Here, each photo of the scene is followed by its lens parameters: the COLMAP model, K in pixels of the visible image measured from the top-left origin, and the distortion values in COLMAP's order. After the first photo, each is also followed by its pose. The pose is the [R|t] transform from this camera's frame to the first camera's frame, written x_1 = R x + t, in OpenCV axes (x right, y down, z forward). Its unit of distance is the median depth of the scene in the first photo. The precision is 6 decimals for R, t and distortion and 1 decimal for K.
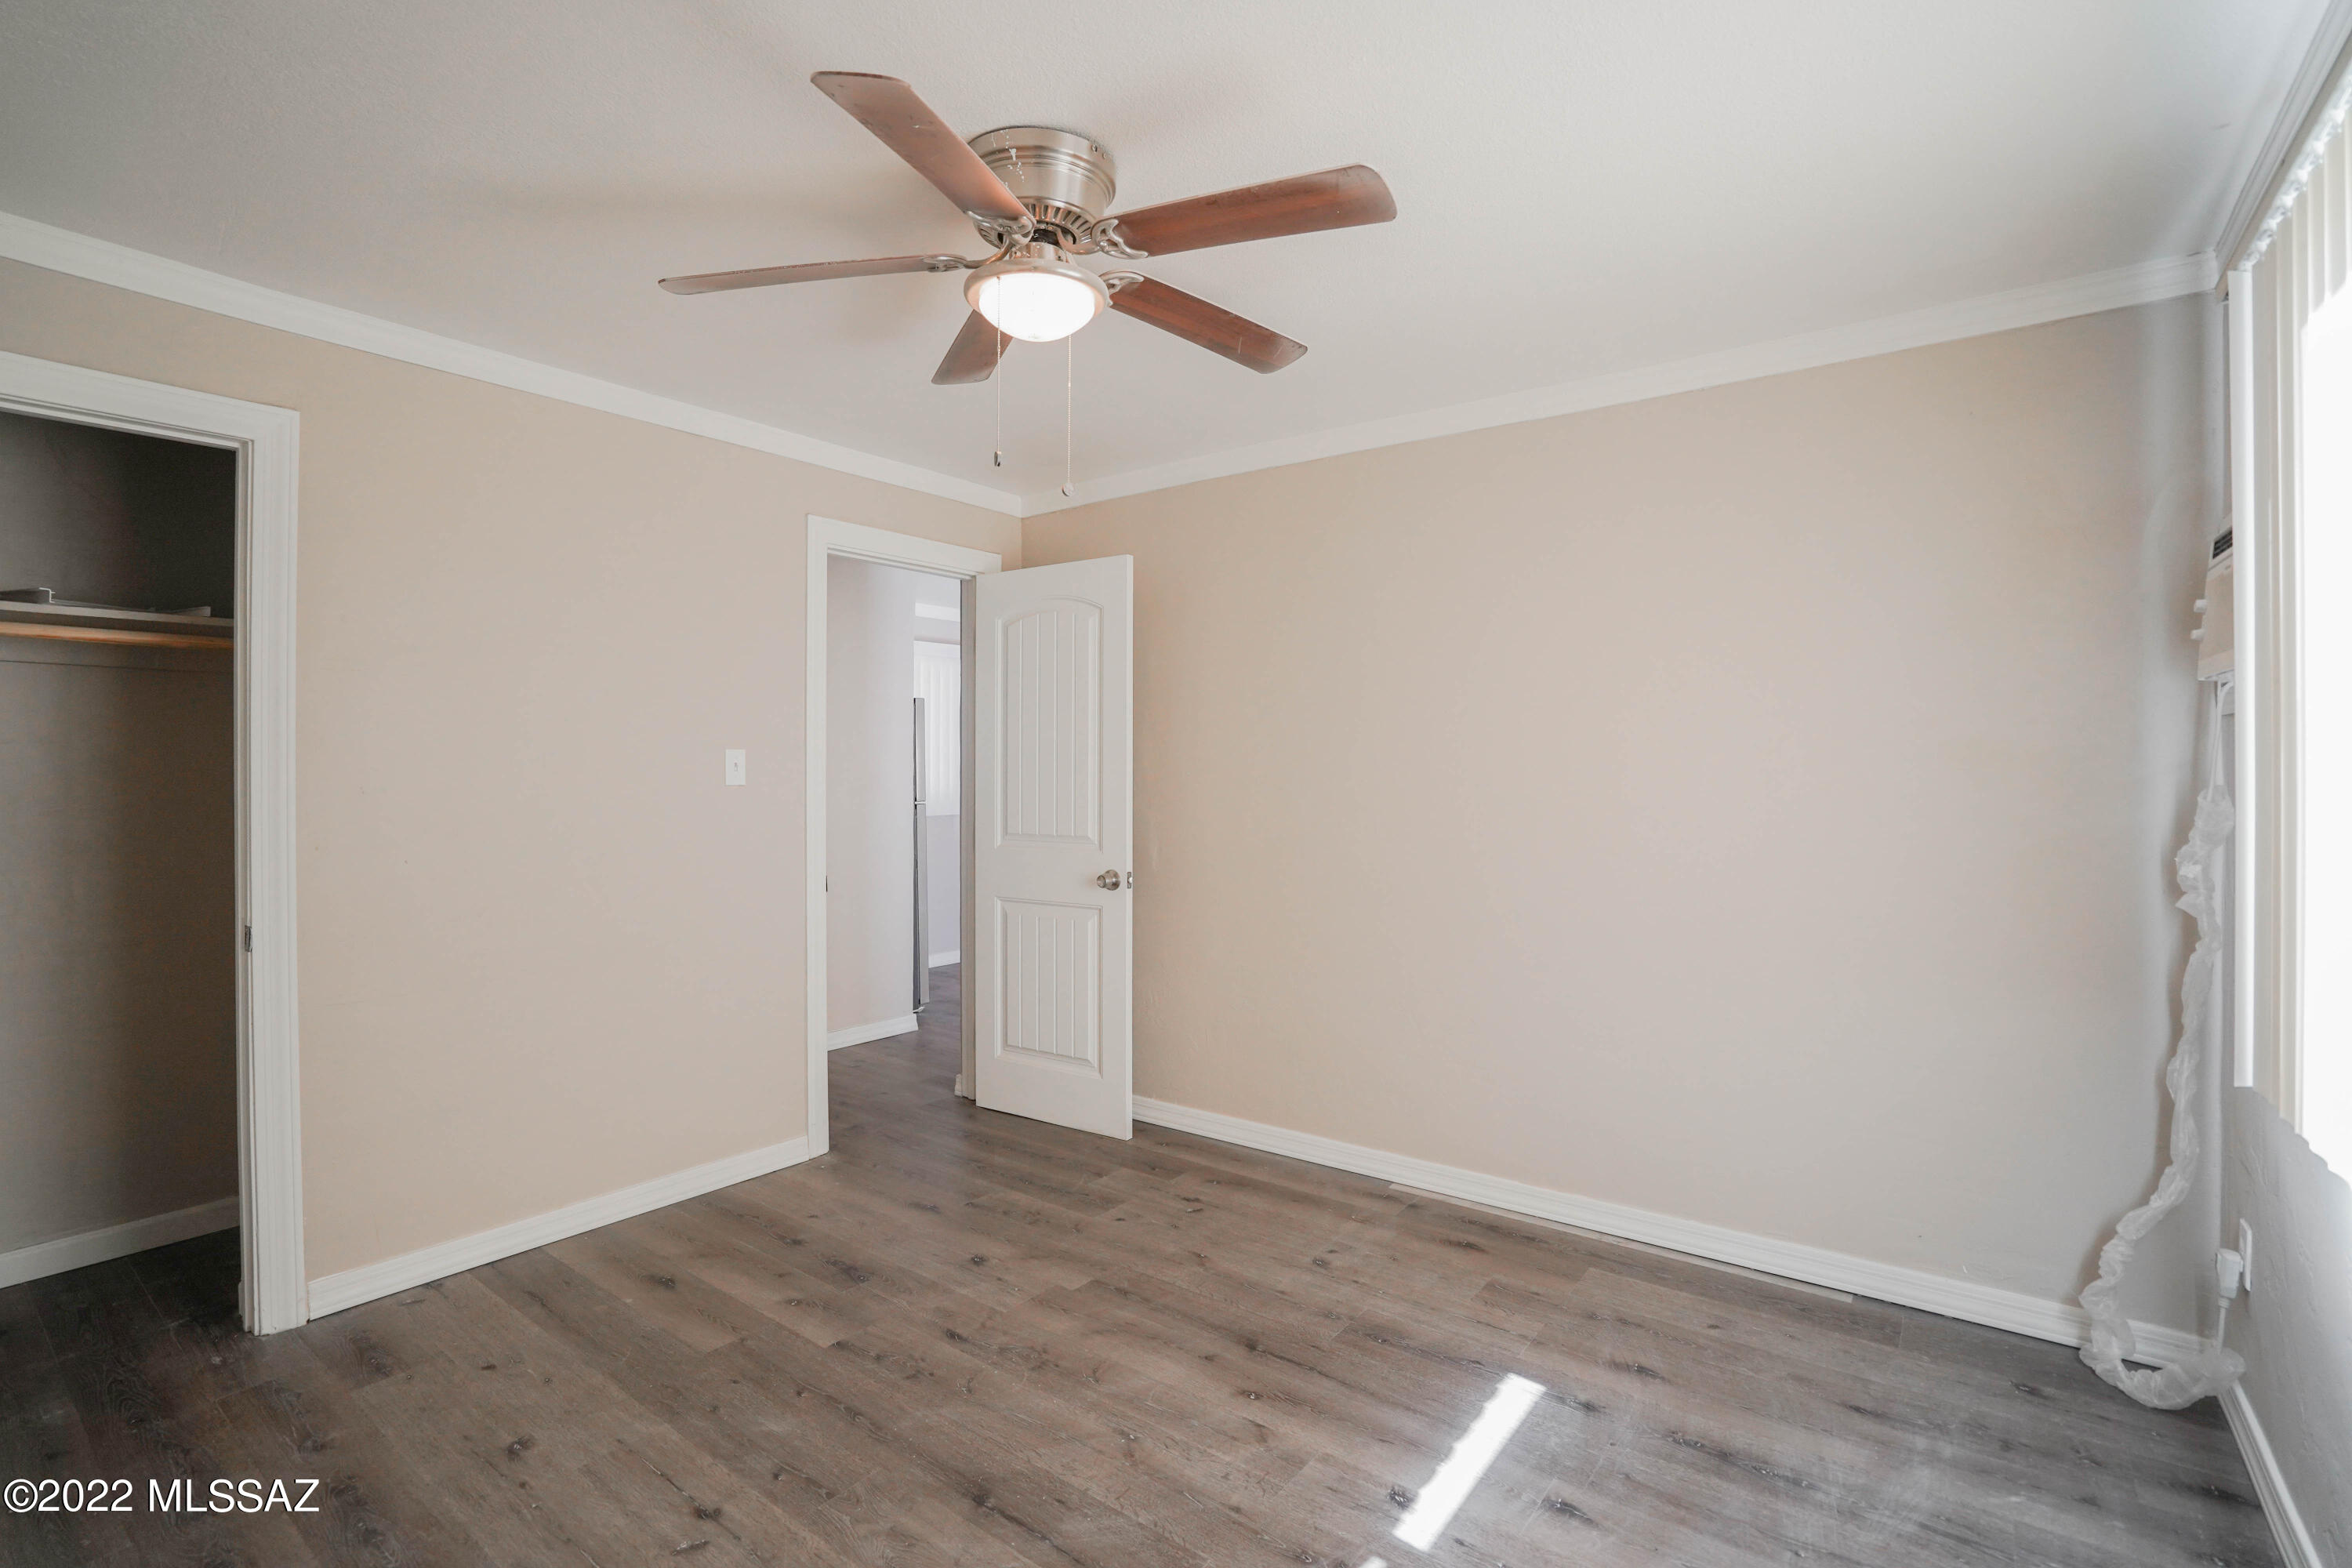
lens RADIAL K [[1059.2, 0, 1172.5], [0, 1059.2, 774.6], [0, 0, 1]] dist [-0.035148, 0.005297]
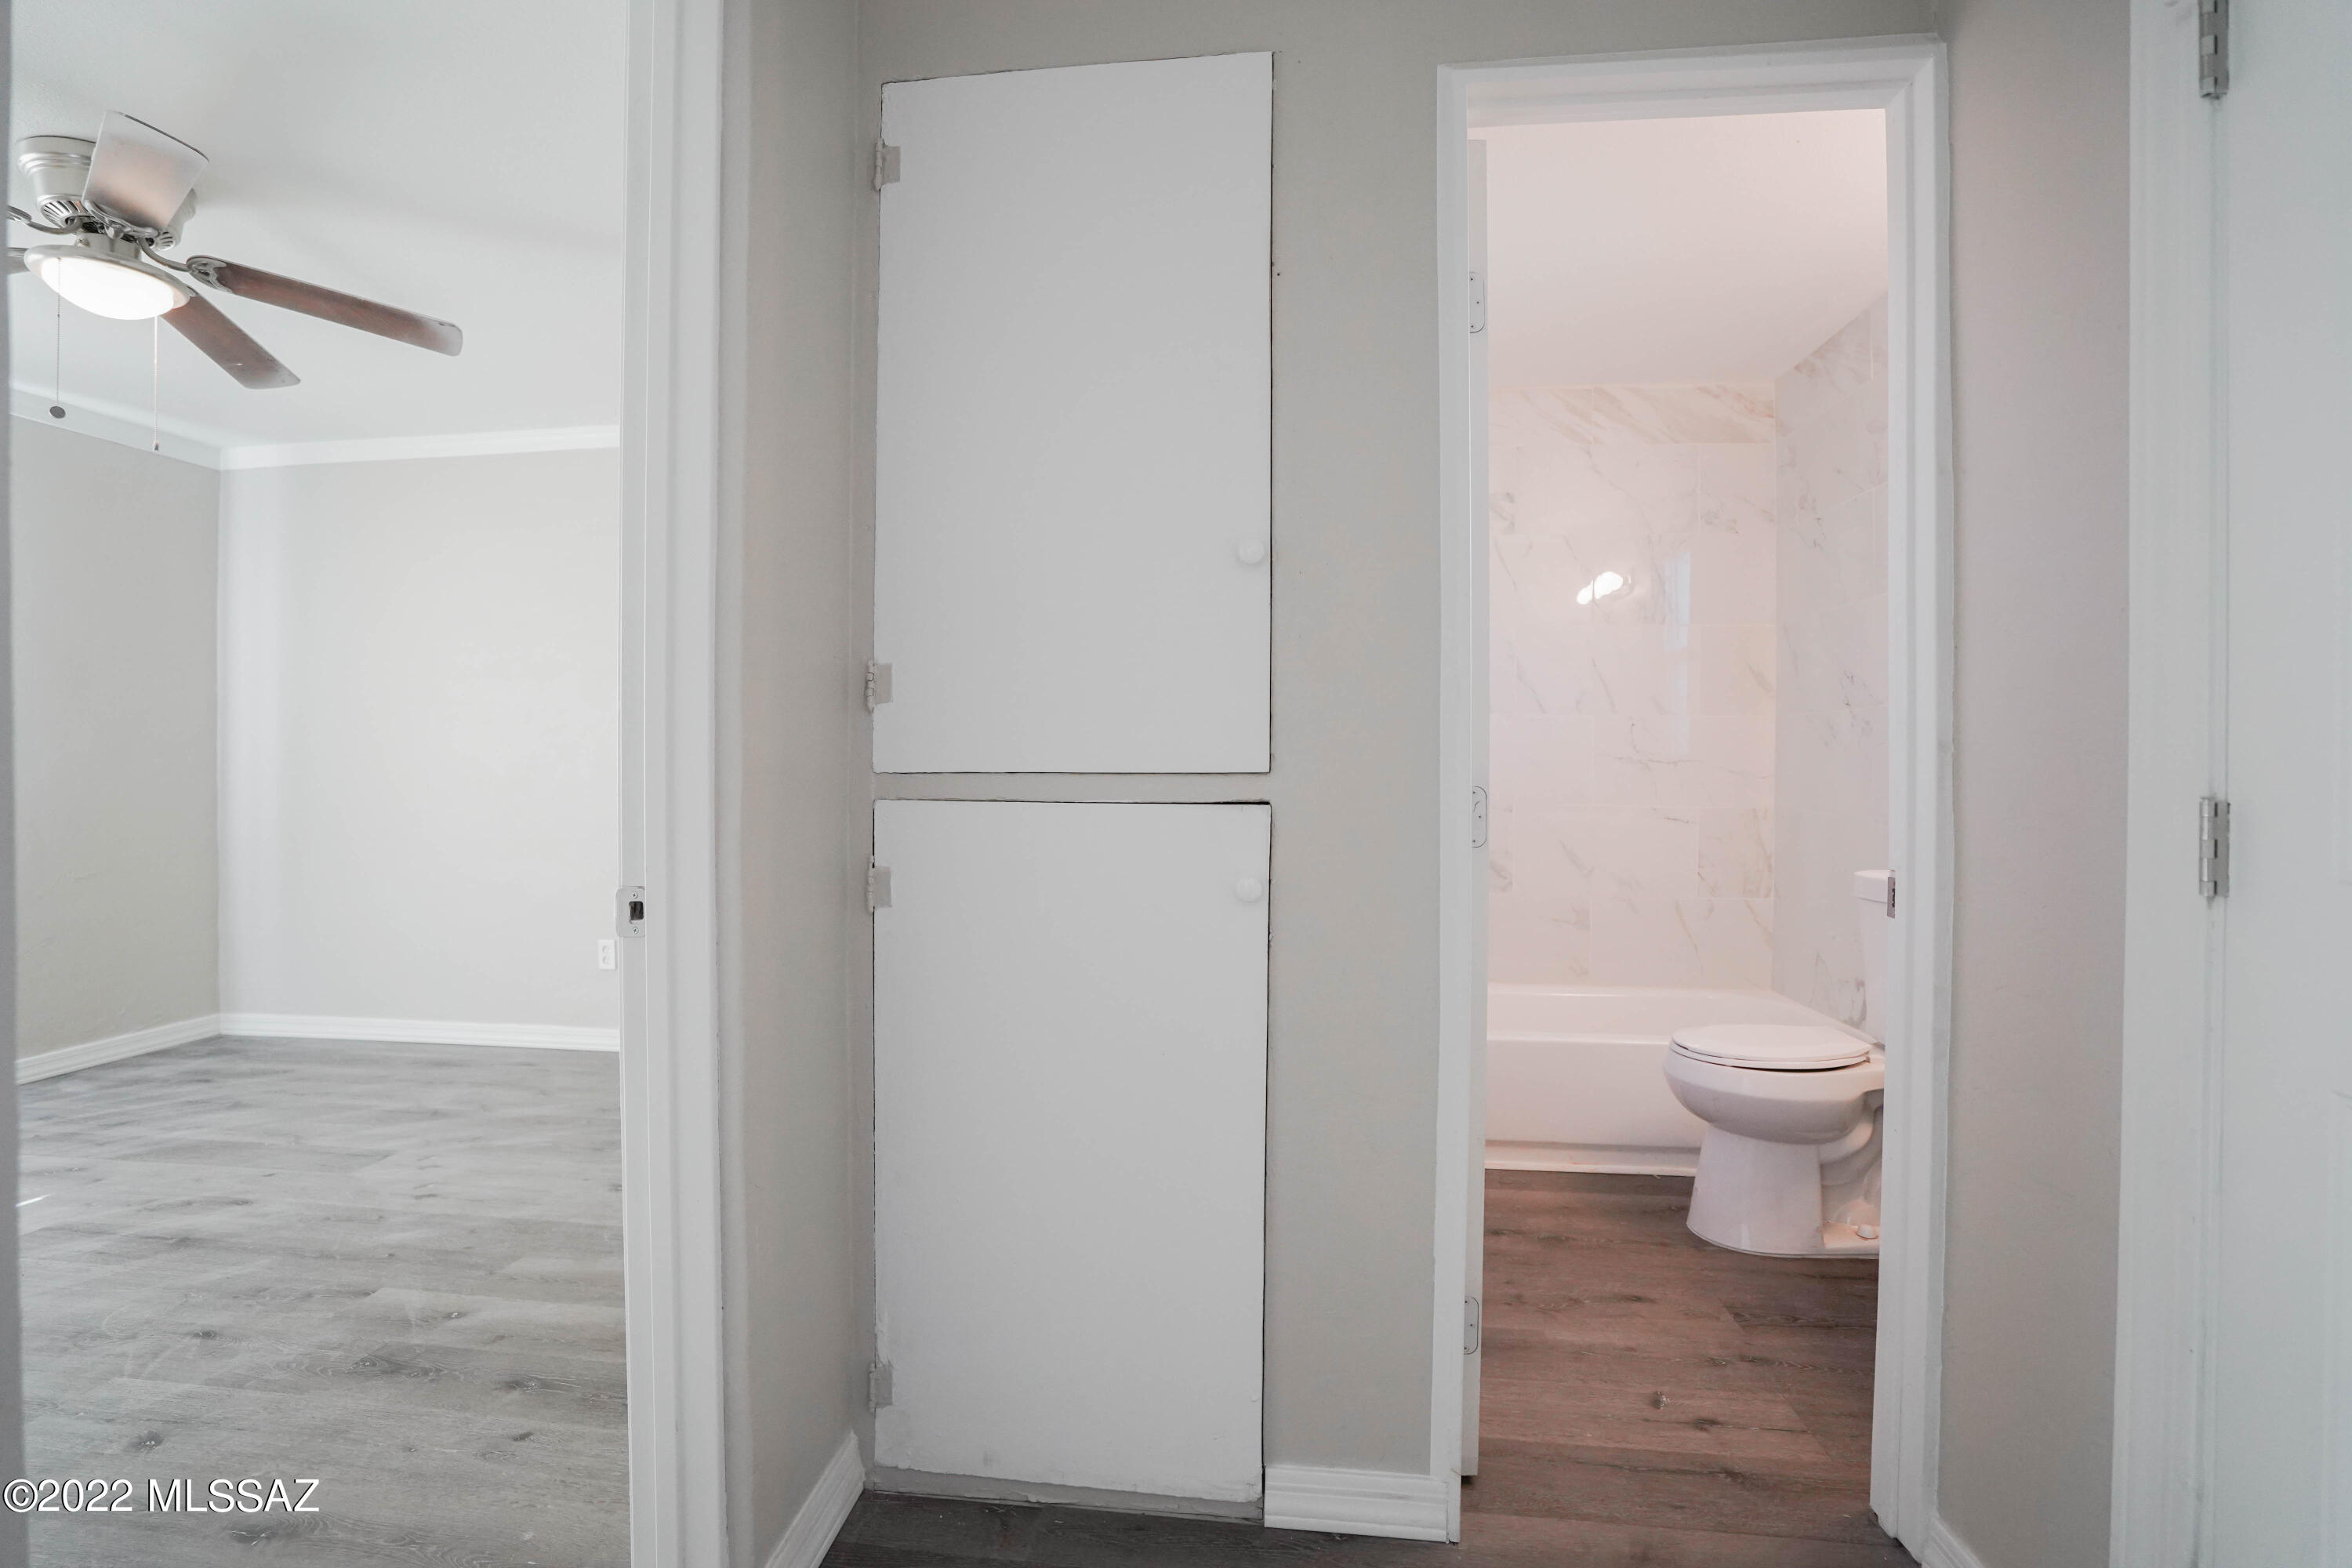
lens RADIAL K [[1059.2, 0, 1162.6], [0, 1059.2, 787.4], [0, 0, 1]] dist [-0.035148, 0.005297]
pose [[-0.862647, 0.001214, -0.505806, -0.544404], [-0.008365, 0.999826, 0.016666, 0.094435], [0.505738, 0.018608, -0.862487, 2.490440]]
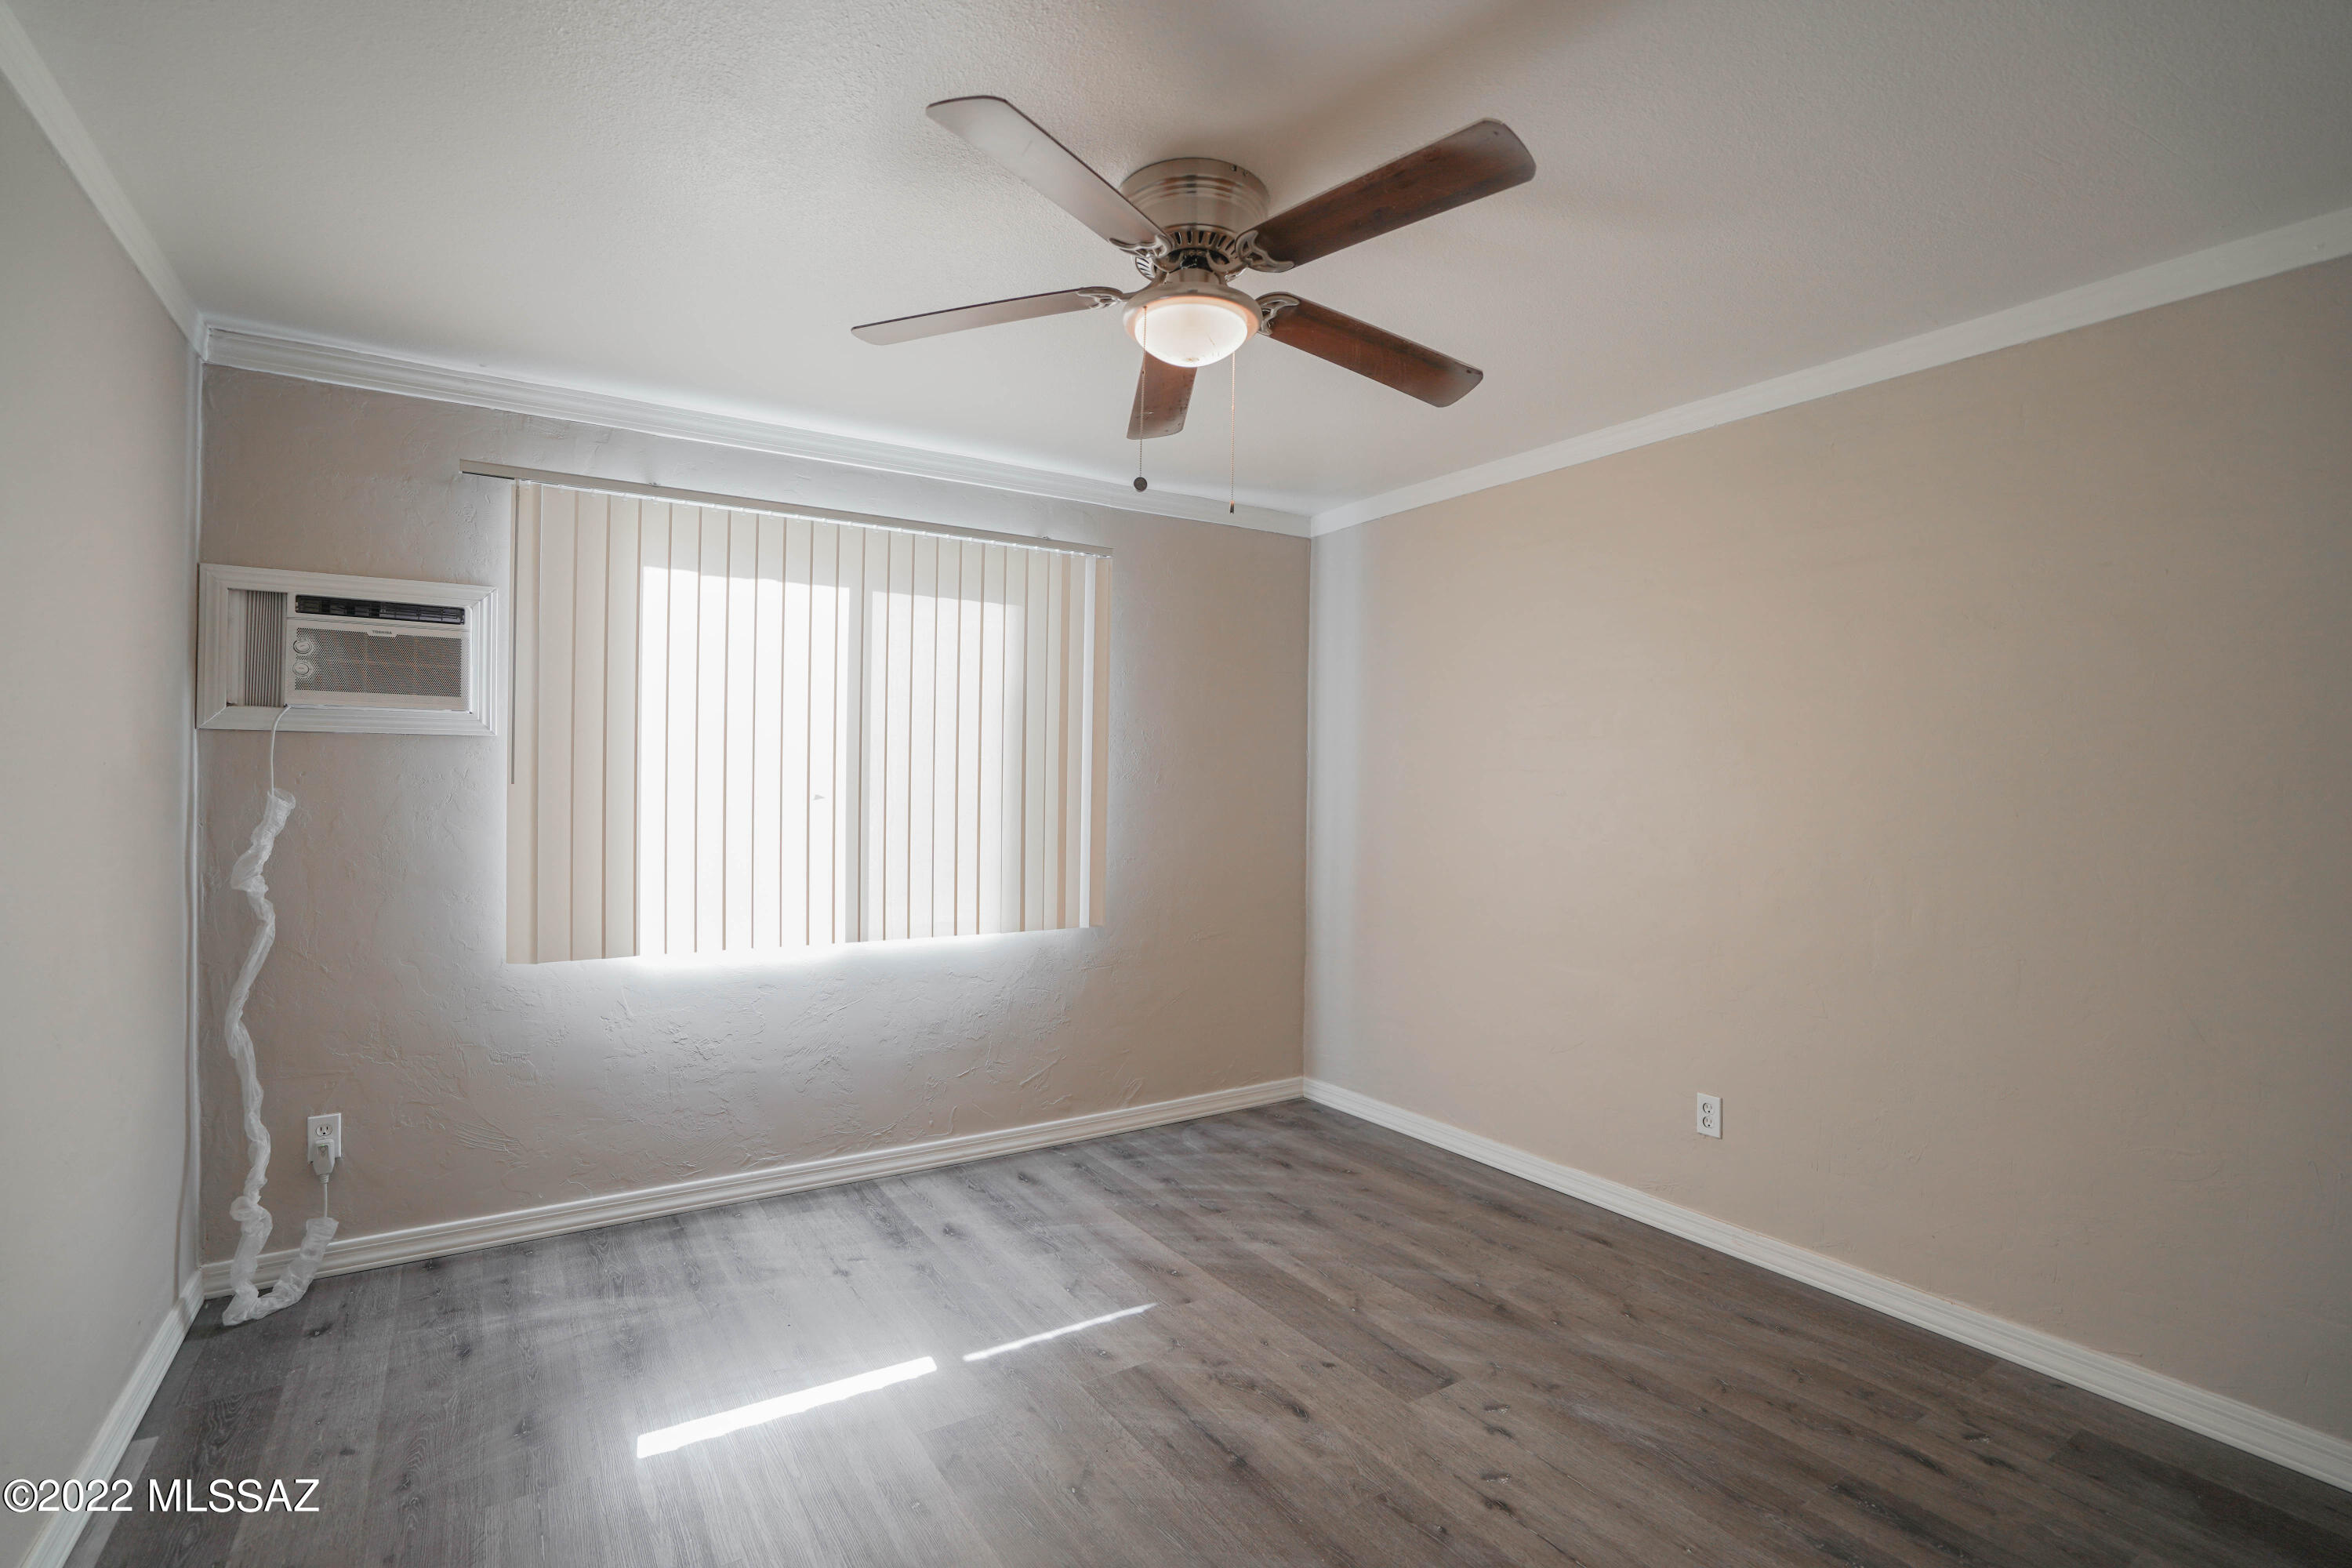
lens RADIAL K [[1059.2, 0, 1166.5], [0, 1059.2, 792.4], [0, 0, 1]] dist [-0.035148, 0.005297]
pose [[-0.936197, -0.011661, 0.351283, -0.445170], [-0.005486, 0.999813, 0.018566, -0.011799], [-0.351434, 0.015454, -0.936085, 1.861961]]
